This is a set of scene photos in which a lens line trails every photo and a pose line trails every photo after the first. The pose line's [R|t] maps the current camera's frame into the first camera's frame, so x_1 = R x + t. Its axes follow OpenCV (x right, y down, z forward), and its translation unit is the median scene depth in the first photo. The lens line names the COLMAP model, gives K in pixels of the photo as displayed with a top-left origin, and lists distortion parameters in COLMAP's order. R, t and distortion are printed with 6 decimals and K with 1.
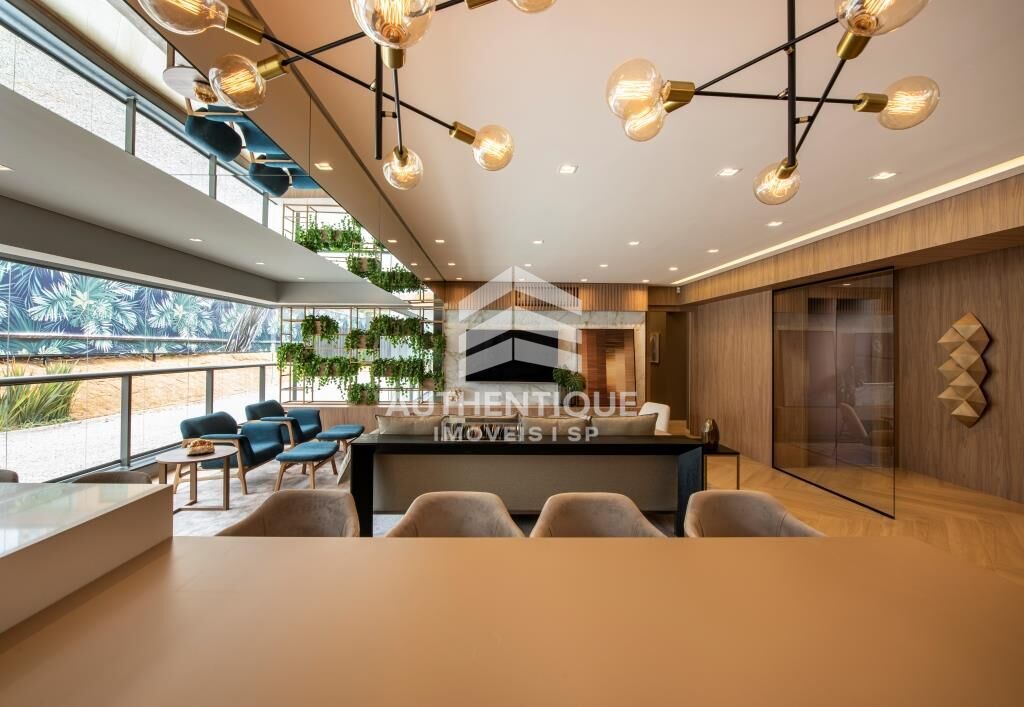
lens RADIAL K [[428.2, 0, 503.8], [0, 428.2, 347.0], [0, 0, 1]] dist [0.000288, -0.000241]
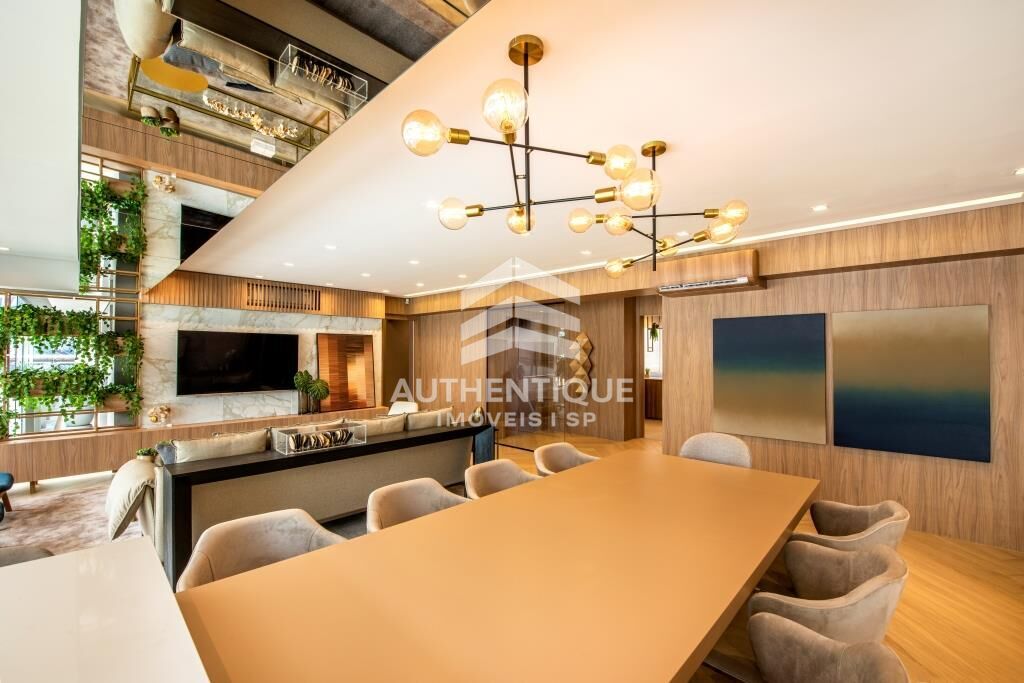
lens RADIAL K [[433.2, 0, 512.0], [0, 433.2, 341.5], [0, 0, 1]] dist [-0.002686, -0.000307]
pose [[0.707218, 0.014548, 0.706846, -0.293650], [-0.000312, 0.999795, -0.020265, -0.005047], [-0.706996, 0.014111, 0.707077, -0.012306]]
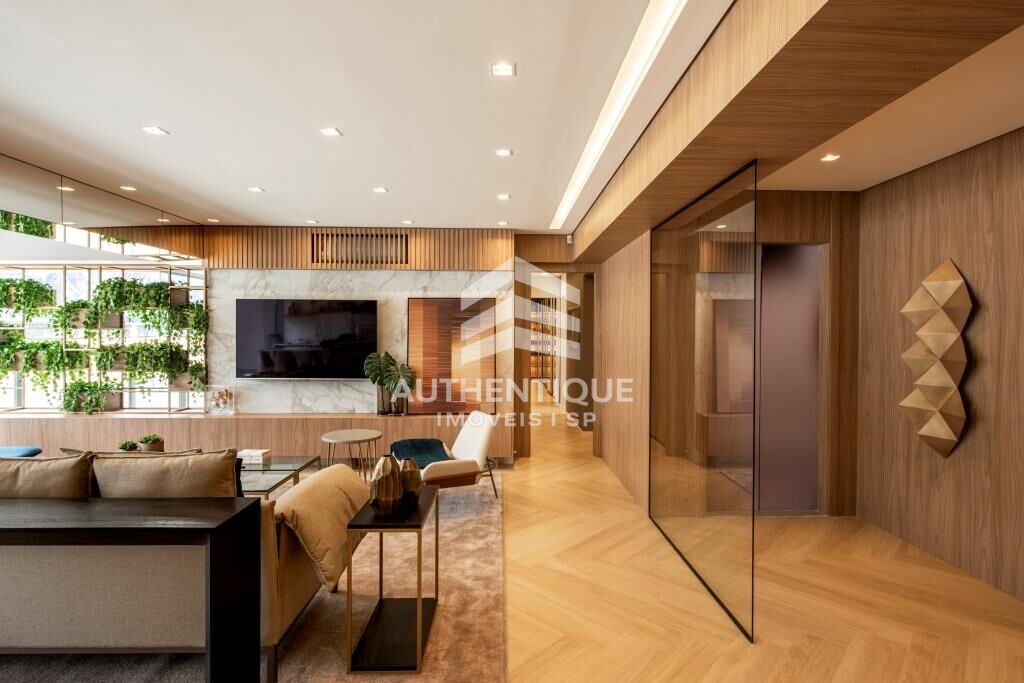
lens RADIAL K [[519.3, 0, 512.0], [0, 519.3, 341.5], [0, 0, 1]] dist [0.000208, 0.000610]
pose [[0.999991, -0.003240, 0.002553, 0.453407], [0.003188, 0.999793, 0.020076, 0.013243], [-0.002618, -0.020068, 0.999795, 0.272332]]
